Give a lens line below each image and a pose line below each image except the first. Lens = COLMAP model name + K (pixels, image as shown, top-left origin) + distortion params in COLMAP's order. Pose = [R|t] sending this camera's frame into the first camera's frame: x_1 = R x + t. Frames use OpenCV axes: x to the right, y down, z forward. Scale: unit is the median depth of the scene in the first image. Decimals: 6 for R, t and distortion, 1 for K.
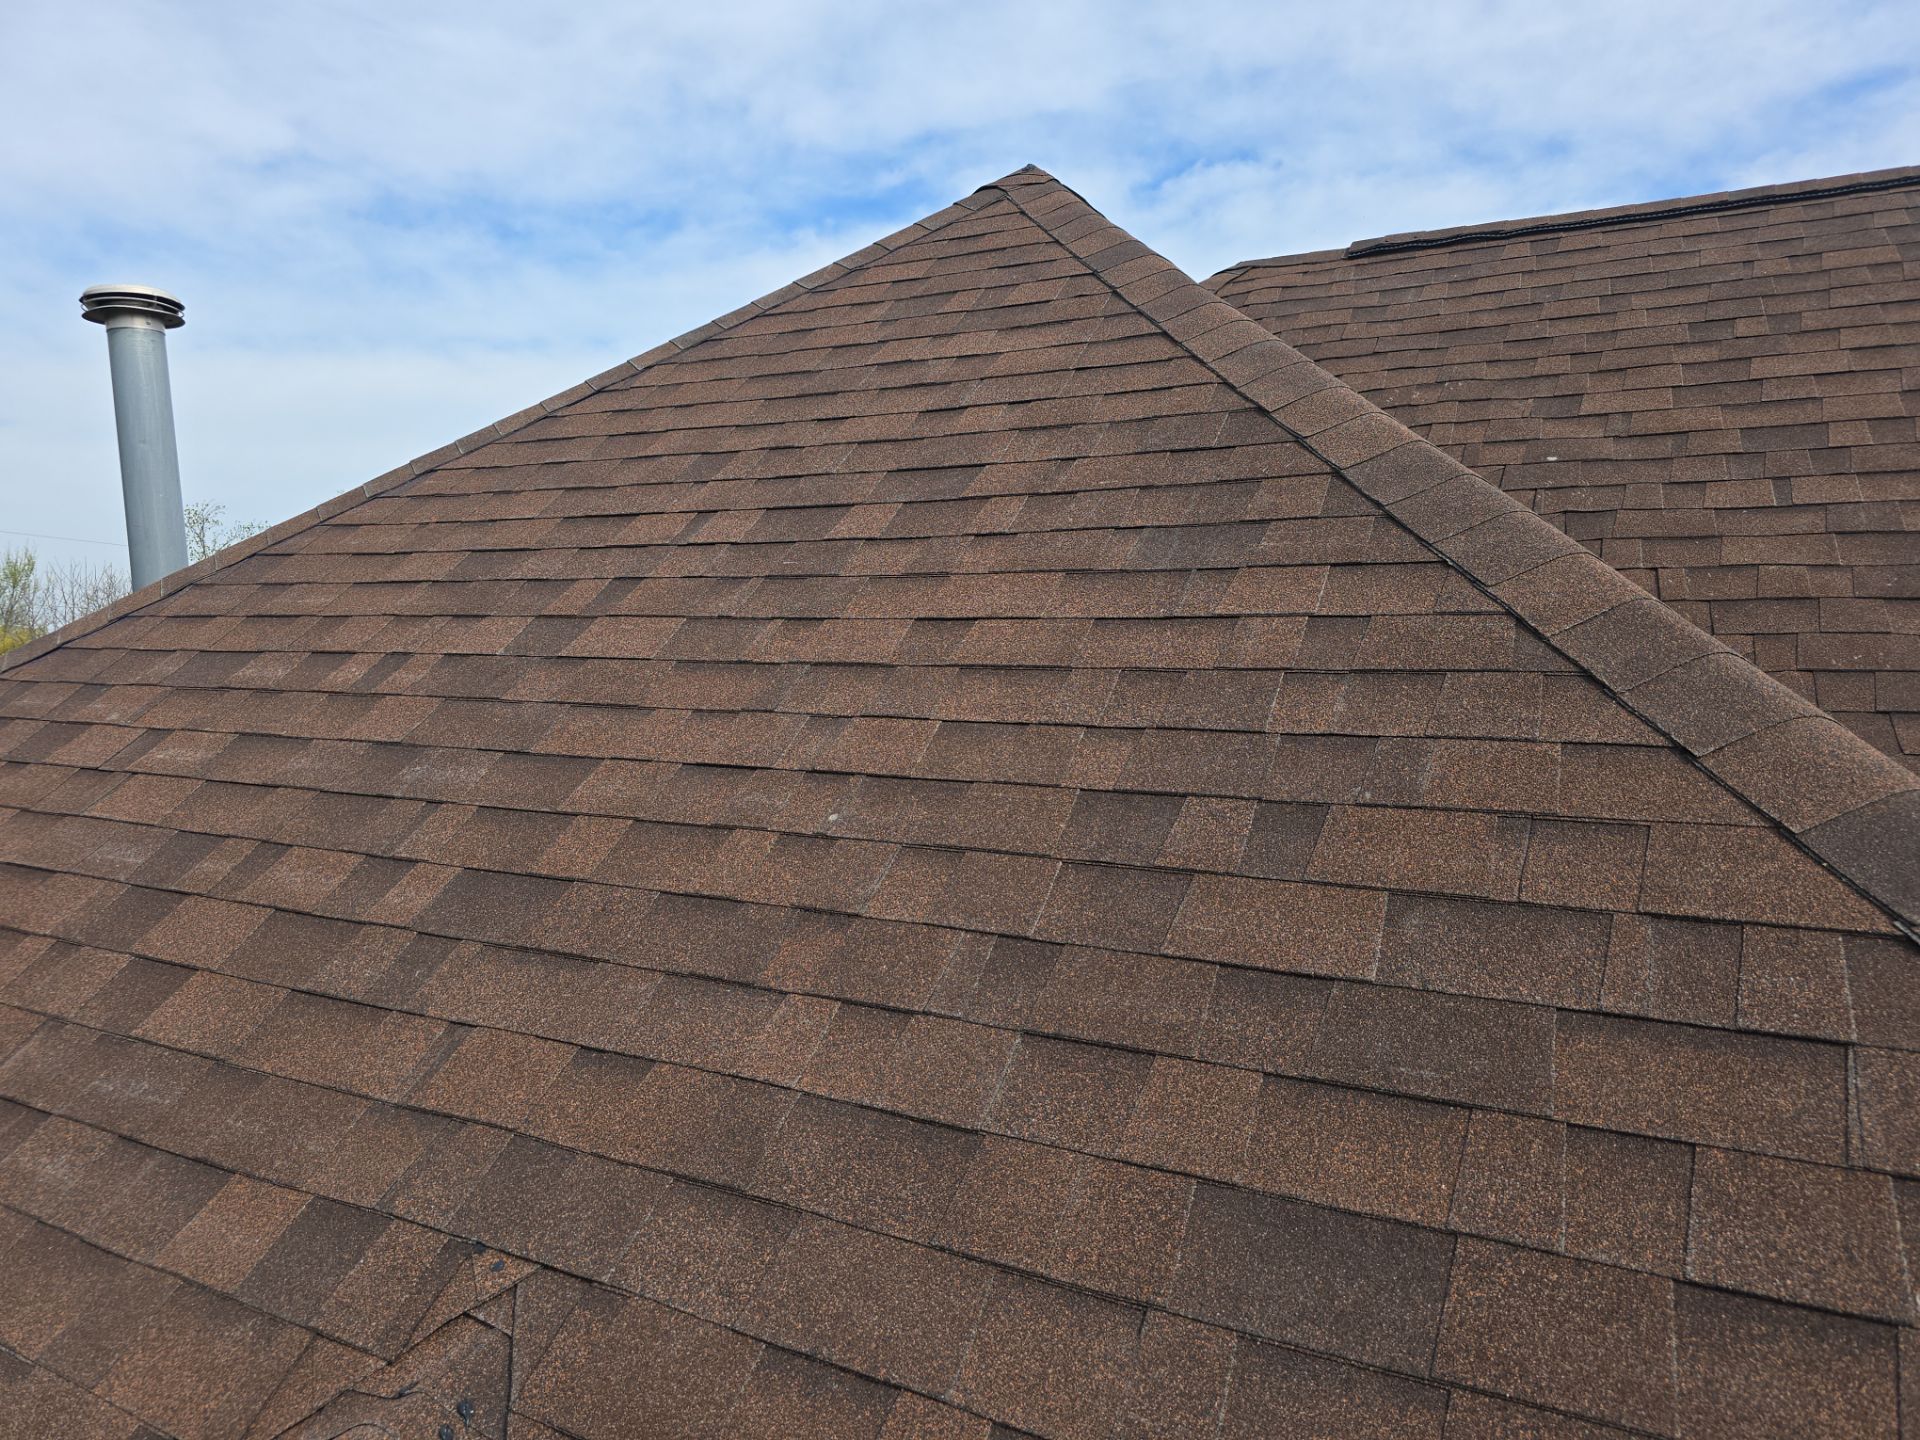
lens RADIAL K [[1239.2, 0, 944.4], [0, 1239.2, 726.2], [0, 0, 1]] dist [0.046708, -0.039307]
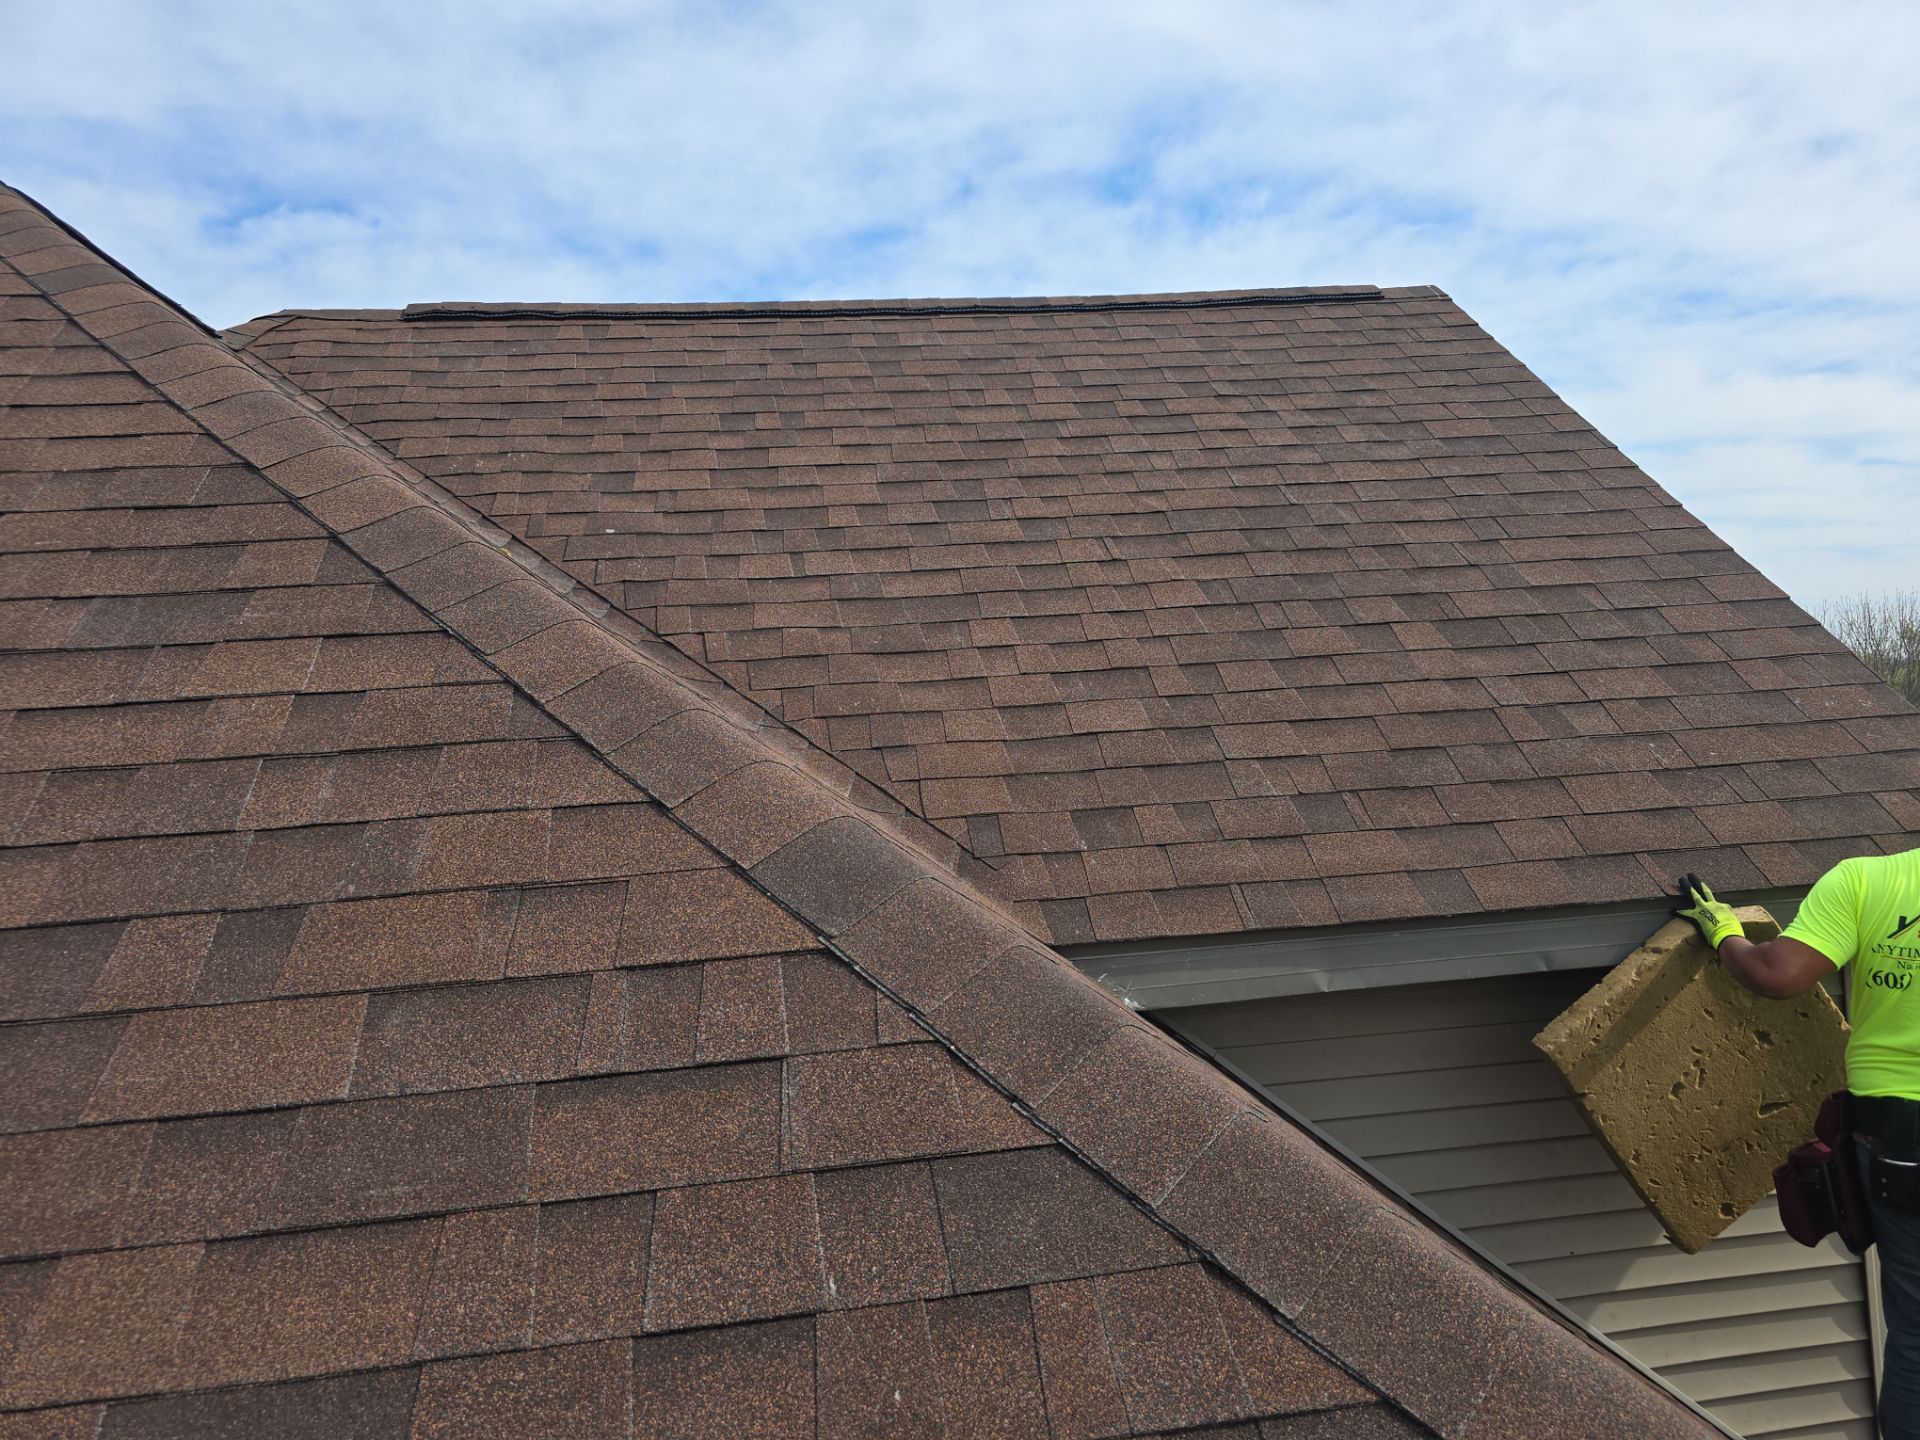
lens RADIAL K [[1239.2, 0, 944.4], [0, 1239.2, 726.2], [0, 0, 1]] dist [0.046708, -0.039307]
pose [[0.821887, -0.069289, 0.565421, 0.177610], [0.101575, 0.994494, -0.025779, 0.005103], [-0.560521, 0.078620, 0.824400, -0.000424]]
